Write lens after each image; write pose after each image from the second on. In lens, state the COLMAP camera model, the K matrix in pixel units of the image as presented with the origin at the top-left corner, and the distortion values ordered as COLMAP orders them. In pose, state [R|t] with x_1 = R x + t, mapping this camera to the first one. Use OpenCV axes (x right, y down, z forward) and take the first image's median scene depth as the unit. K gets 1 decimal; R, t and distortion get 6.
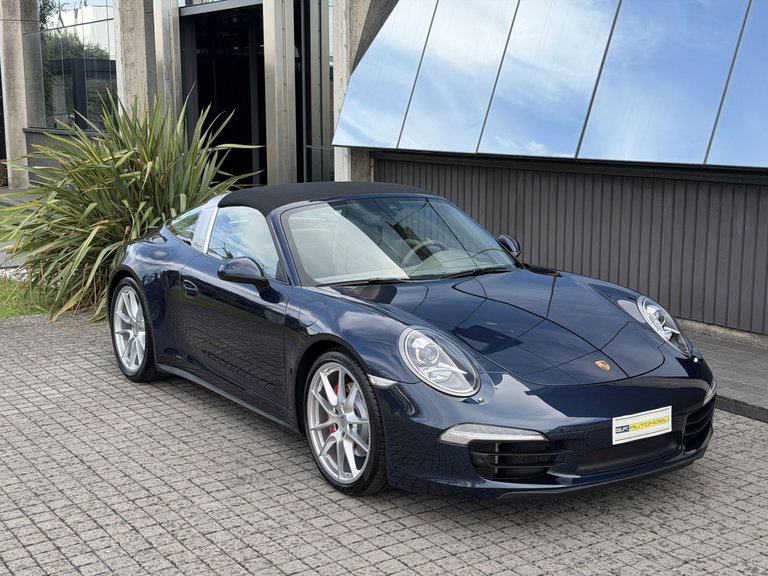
lens RADIAL K [[1074.8, 0, 378.7], [0, 1074.8, 289.0], [0, 0, 1]] dist [0.120186, 0.000000]
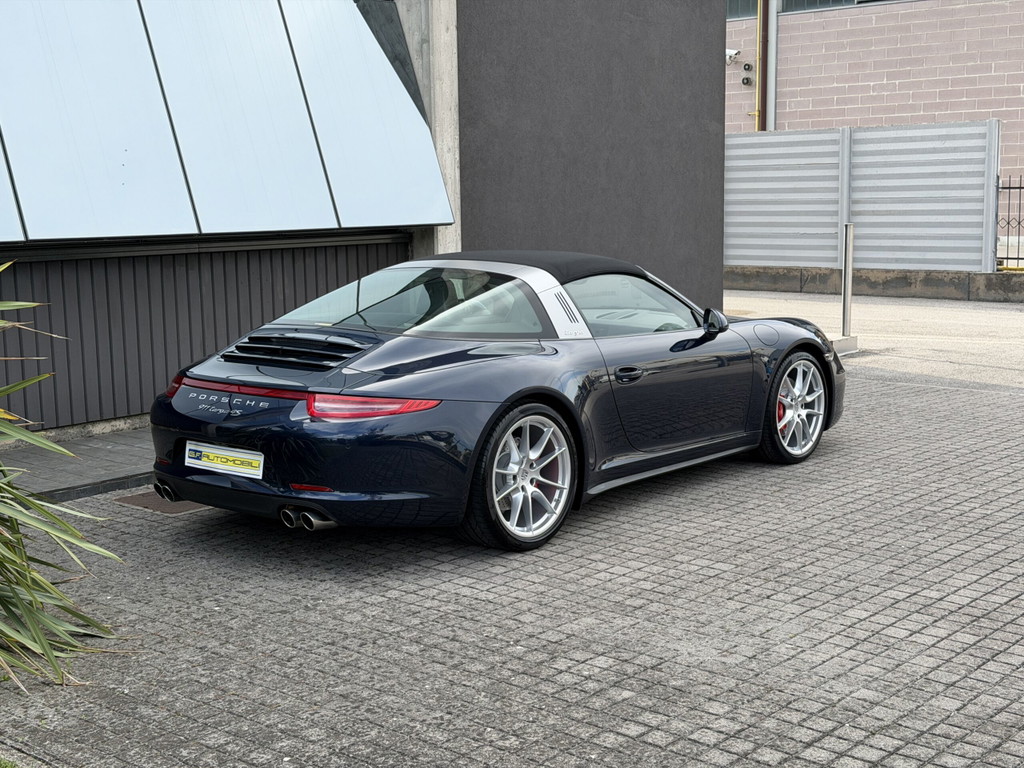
lens RADIAL K [[1433.0, 0, 515.2], [0, 1433.0, 378.5], [0, 0, 1]] dist [0.120186, 0.000000]
pose [[-0.274755, -0.126825, 0.953114, -1.509435], [0.174571, 0.968208, 0.179157, -0.264842], [-0.945534, 0.215610, -0.243880, 1.658280]]
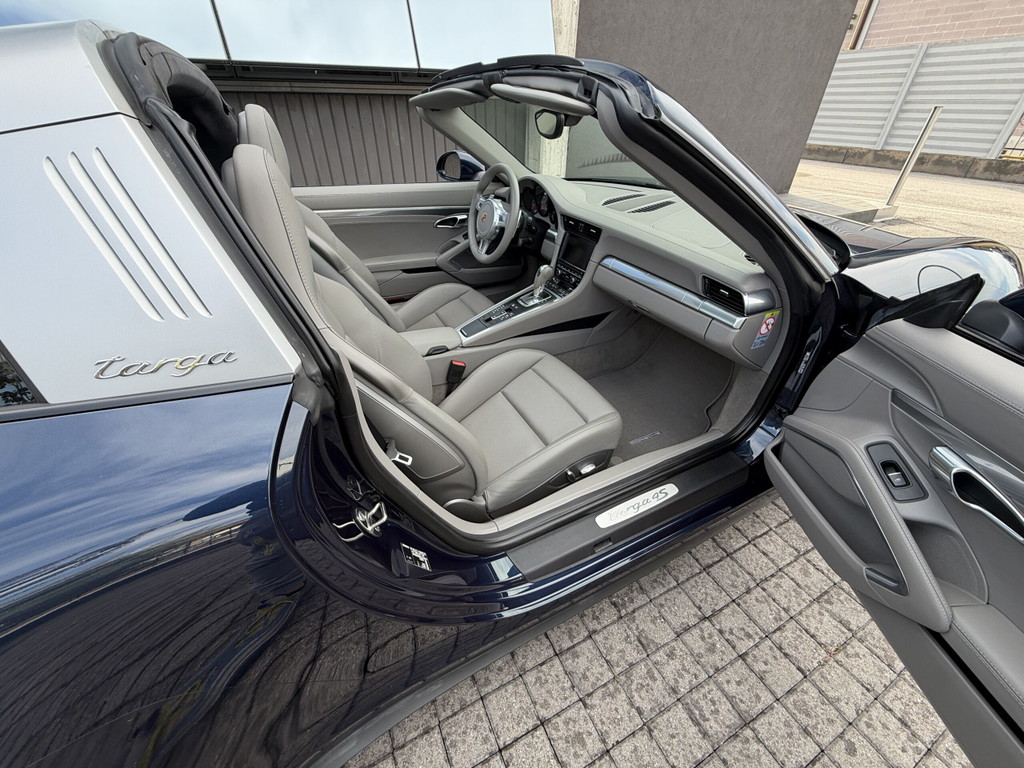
lens RADIAL K [[408.0, 0, 509.5], [0, 408.0, 382.1], [0, 0, 1]] dist [-0.000753, -0.000111]
pose [[0.115085, -0.559395, 0.820873, -0.276782], [0.155570, 0.826317, 0.541294, -0.084576], [-0.981098, 0.065409, 0.182122, 1.172849]]
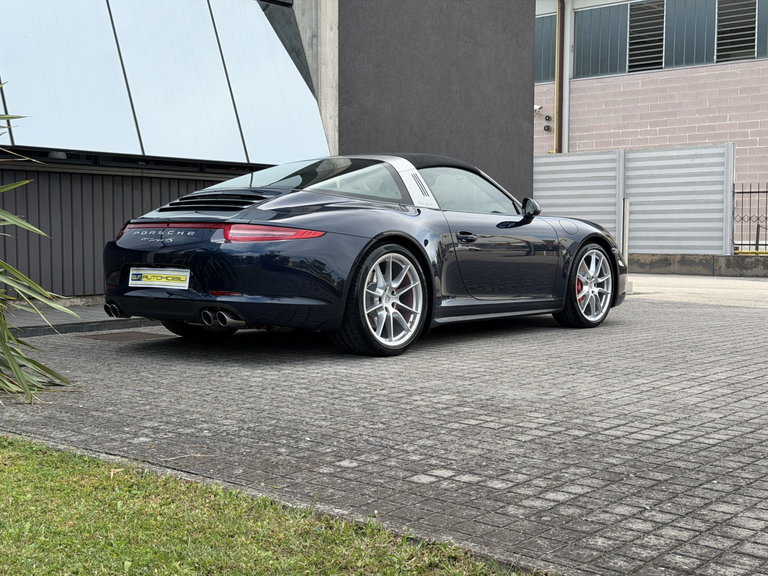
lens RADIAL K [[1074.8, 0, 390.8], [0, 1074.8, 285.1], [0, 0, 1]] dist [0.120186, 0.000000]
pose [[-0.289982, -0.046616, 0.955896, -1.510327], [0.157835, 0.982807, 0.095810, -0.087179], [-0.943927, 0.178657, -0.277639, 1.700934]]
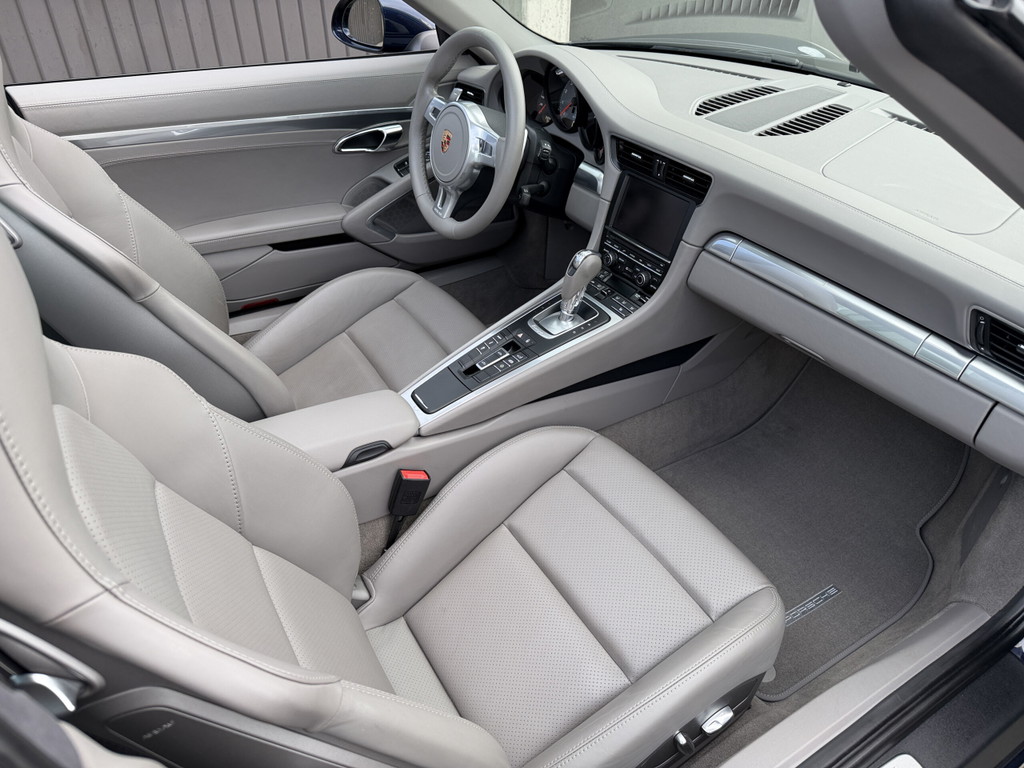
lens RADIAL K [[722.9, 0, 512.1], [0, 722.9, 384.7], [0, 0, 1]] dist [0.041174, -0.051086]
pose [[0.034605, -0.579959, 0.813910, -0.215527], [0.153901, 0.807776, 0.569045, -0.097587], [-0.987480, 0.105569, 0.117209, 1.195547]]
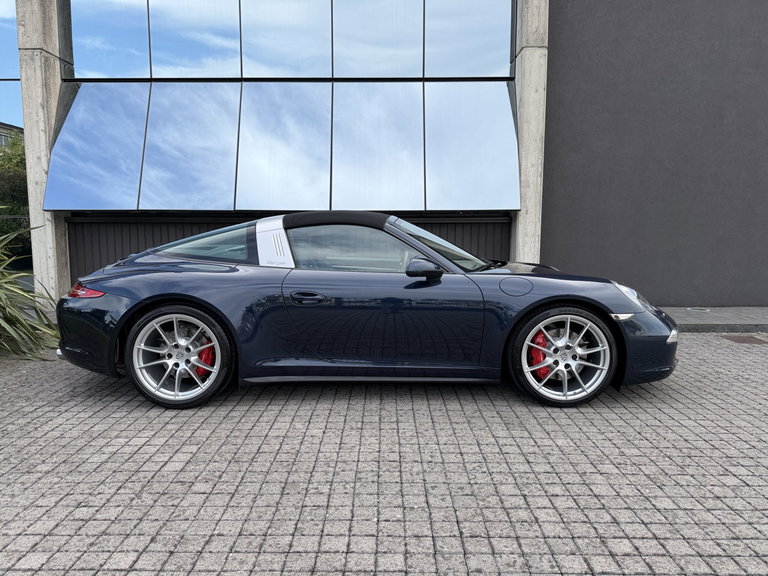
lens RADIAL K [[542.1, 0, 379.4], [0, 542.1, 280.4], [0, 0, 1]] dist [0.041174, -0.051086]
pose [[0.561606, -0.082064, 0.823325, -0.720206], [0.139495, 0.990216, 0.003546, -0.011862], [-0.815561, 0.112858, 0.567559, 0.750626]]
